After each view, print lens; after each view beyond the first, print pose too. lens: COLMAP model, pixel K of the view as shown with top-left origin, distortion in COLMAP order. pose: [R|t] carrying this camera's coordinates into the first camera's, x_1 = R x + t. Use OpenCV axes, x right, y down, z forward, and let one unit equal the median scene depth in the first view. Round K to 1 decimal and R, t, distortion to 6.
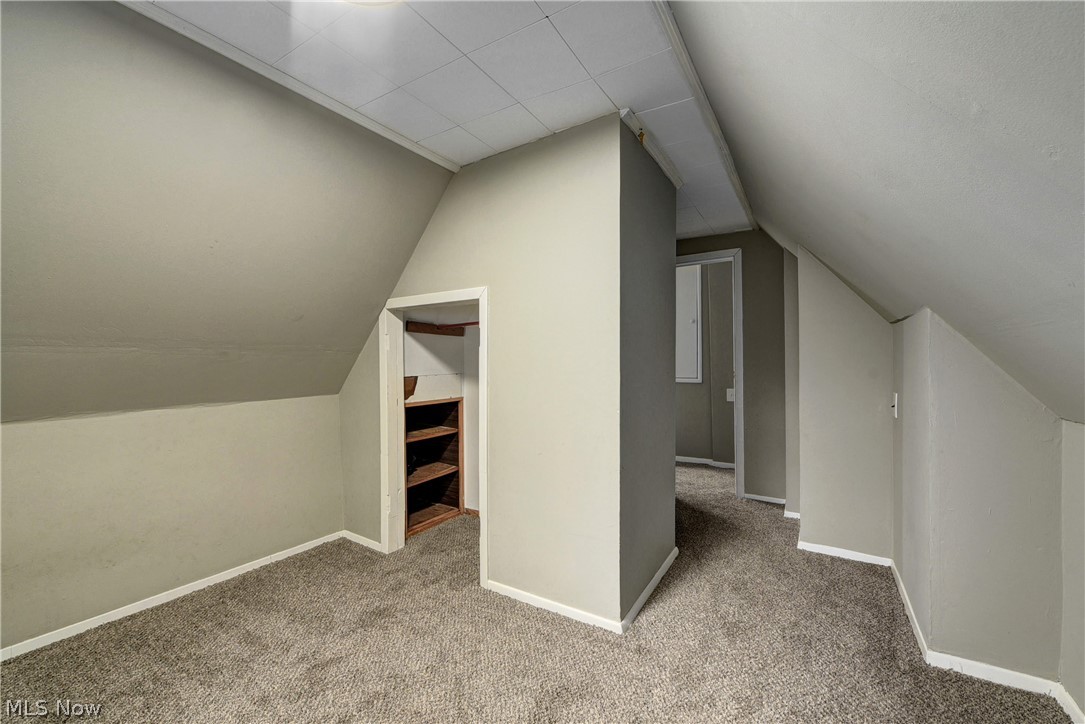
lens RADIAL K [[436.2, 0, 543.0], [0, 436.2, 362.1], [0, 0, 1]] dist [0.003791, -0.002448]
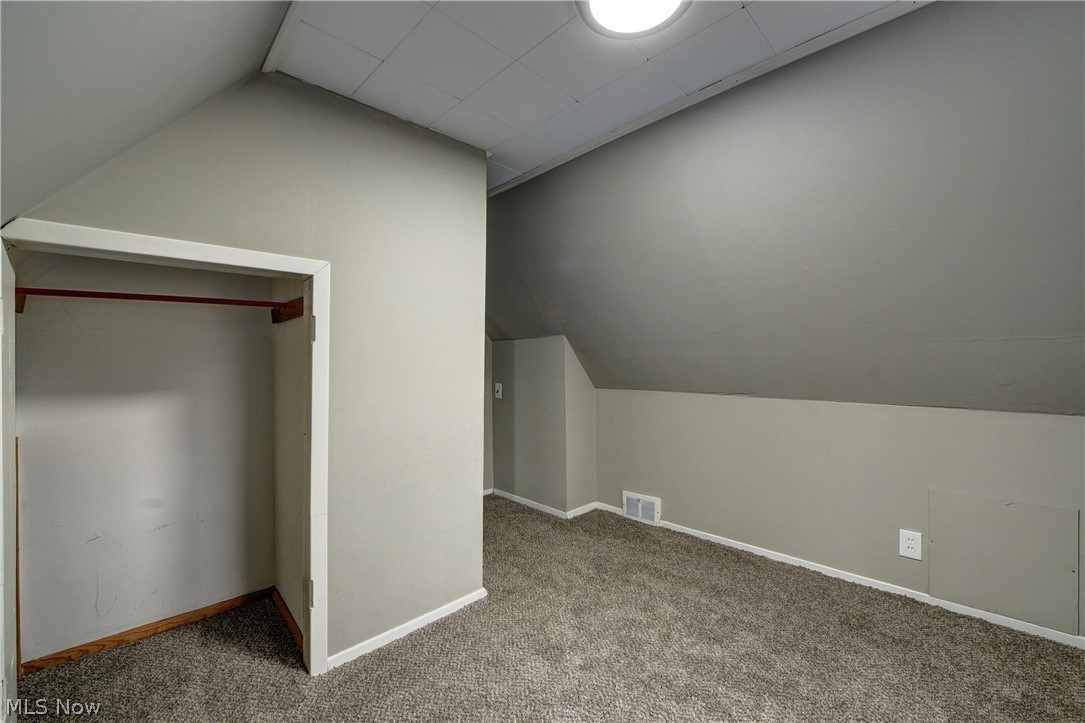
lens RADIAL K [[436.2, 0, 544.8], [0, 436.2, 362.7], [0, 0, 1]] dist [0.003791, -0.002448]
pose [[0.236936, 0.005809, 0.971508, -0.930914], [0.005024, 0.999961, -0.007205, 0.006291], [-0.971512, 0.006588, 0.236897, 0.568342]]
